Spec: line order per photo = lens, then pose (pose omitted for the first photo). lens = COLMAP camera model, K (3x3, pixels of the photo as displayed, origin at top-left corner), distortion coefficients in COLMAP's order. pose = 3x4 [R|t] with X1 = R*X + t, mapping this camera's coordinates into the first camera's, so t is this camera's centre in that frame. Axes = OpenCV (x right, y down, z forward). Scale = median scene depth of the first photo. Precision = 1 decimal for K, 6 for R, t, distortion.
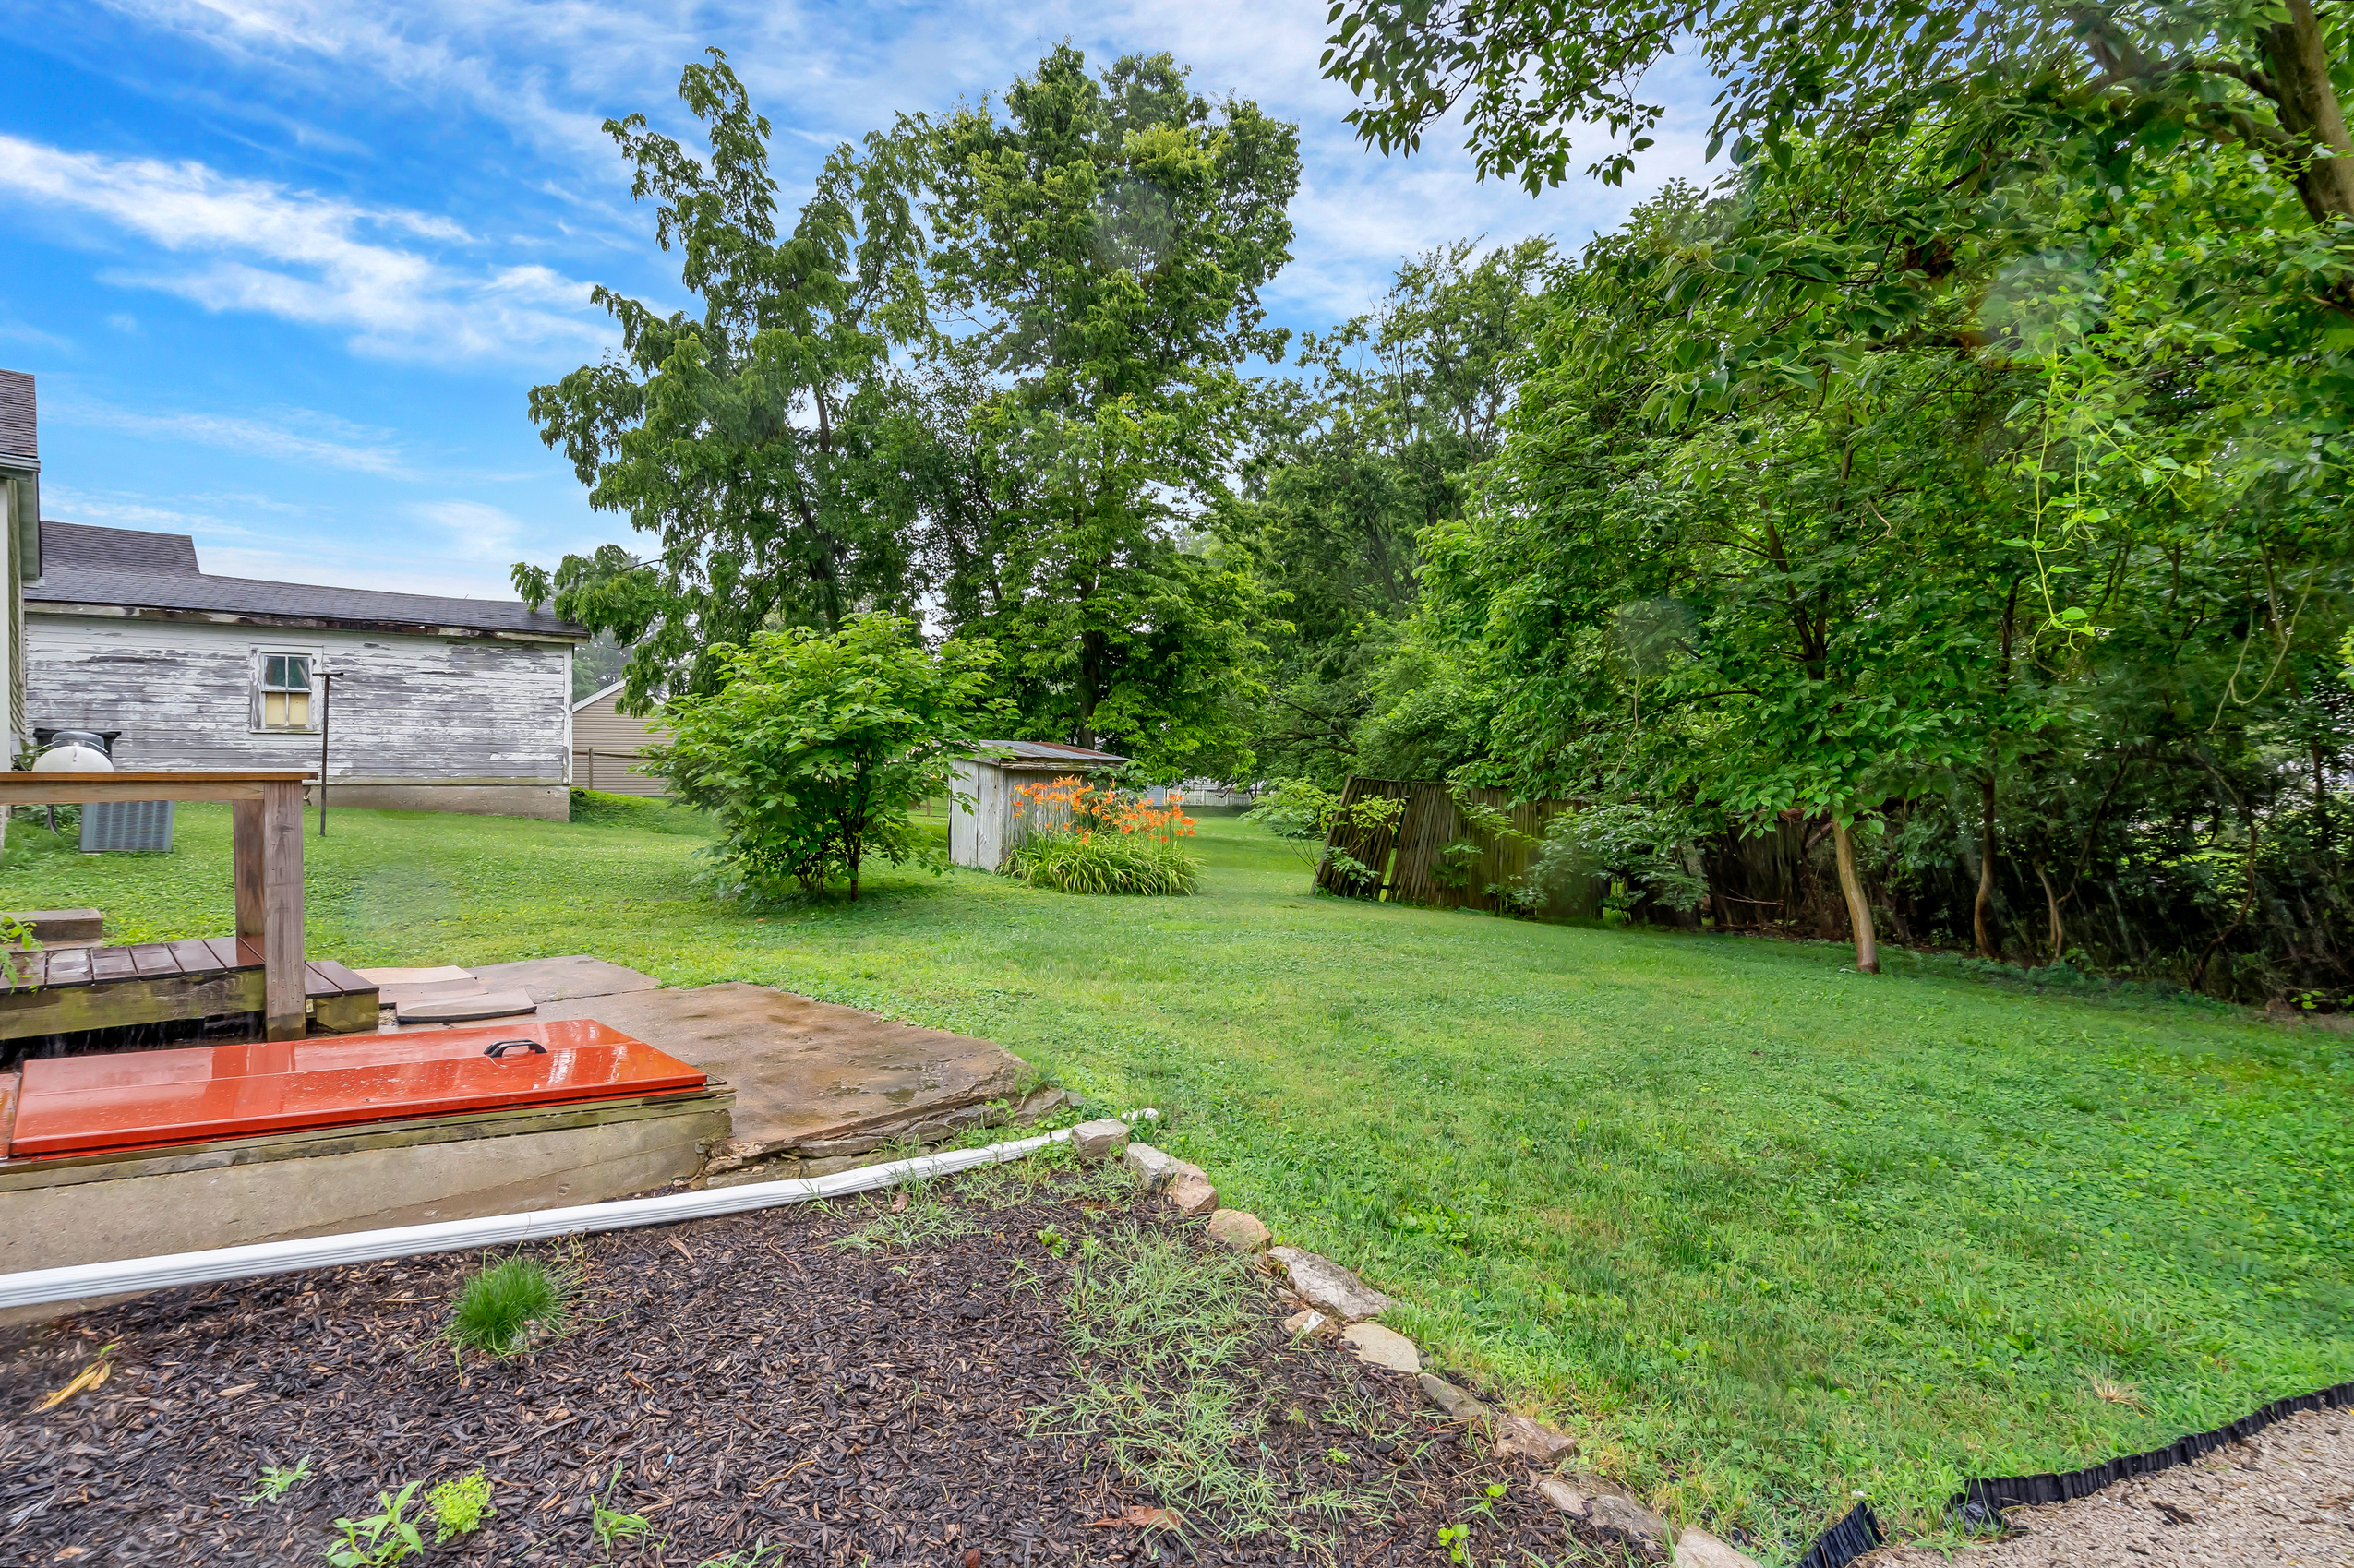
lens RADIAL K [[1076.4, 0, 1193.4], [0, 1076.4, 795.9], [0, 0, 1]] dist [-0.001951, 0.001203]
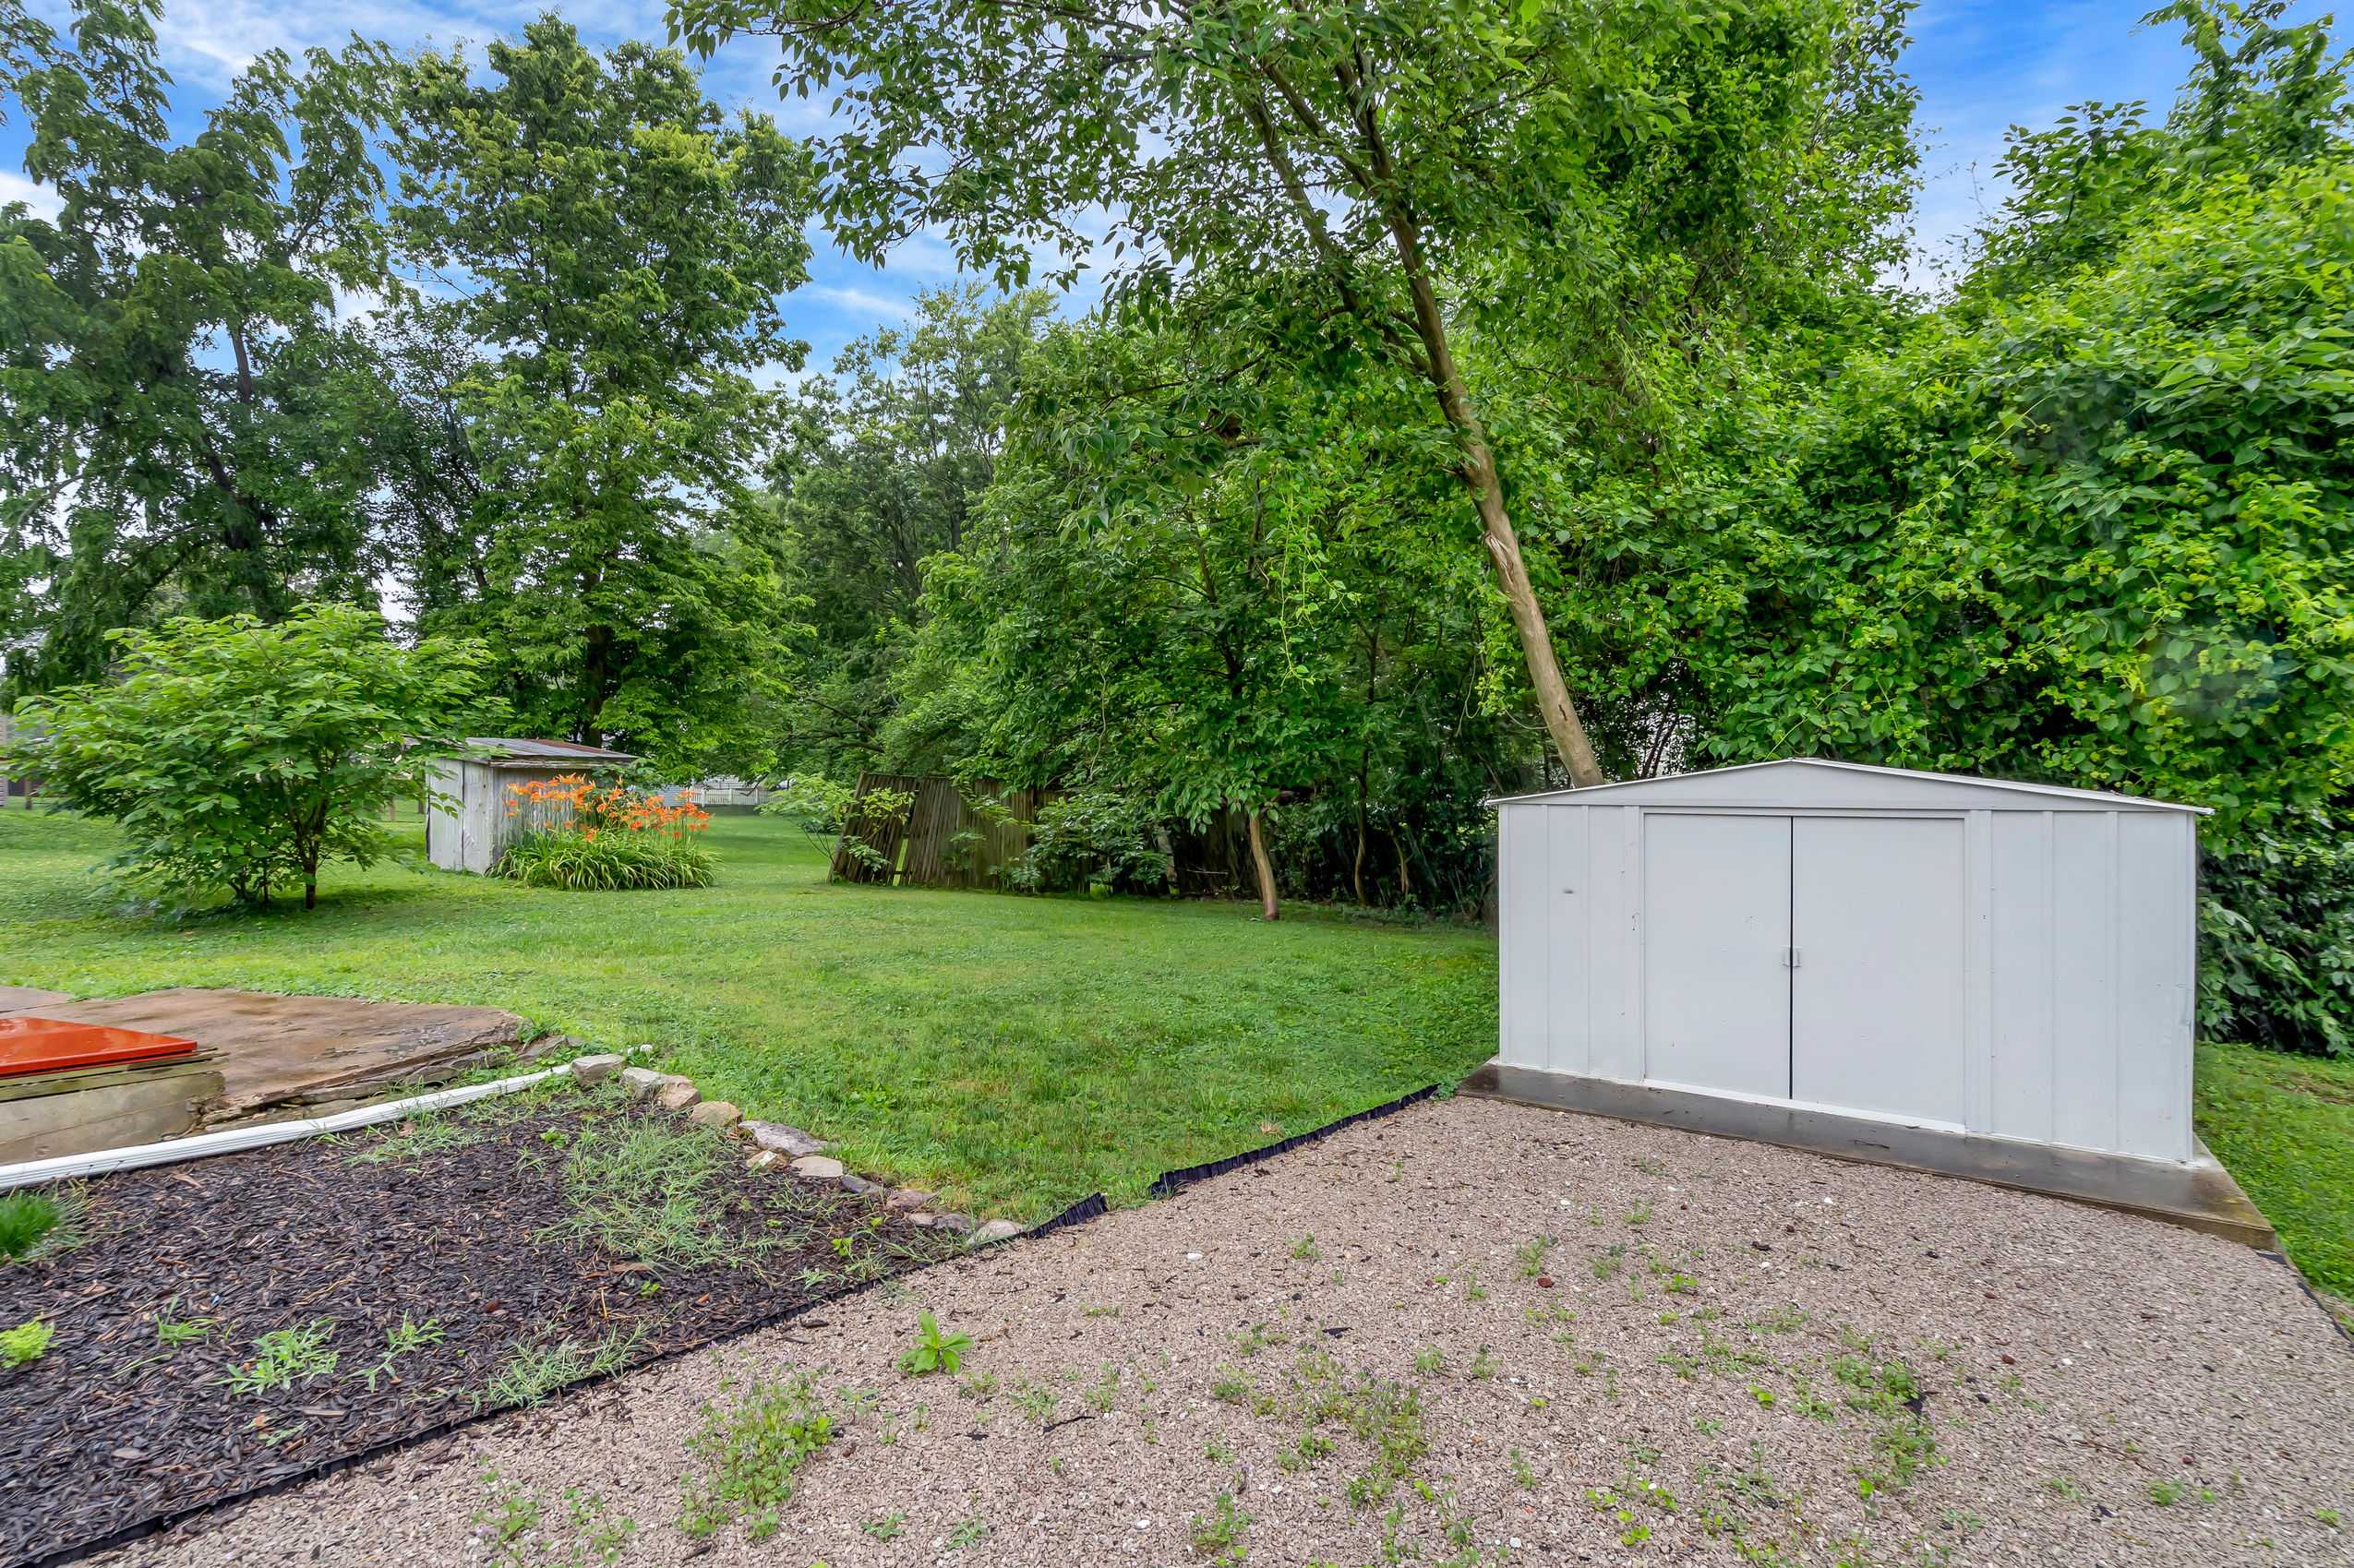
lens RADIAL K [[1076.4, 0, 1176.7], [0, 1076.4, 778.4], [0, 0, 1]] dist [-0.001951, 0.001203]
pose [[0.922631, -0.009194, 0.385575, 0.021915], [0.014583, 0.999833, -0.011054, 0.005424], [-0.385408, 0.015822, 0.922610, -0.164413]]
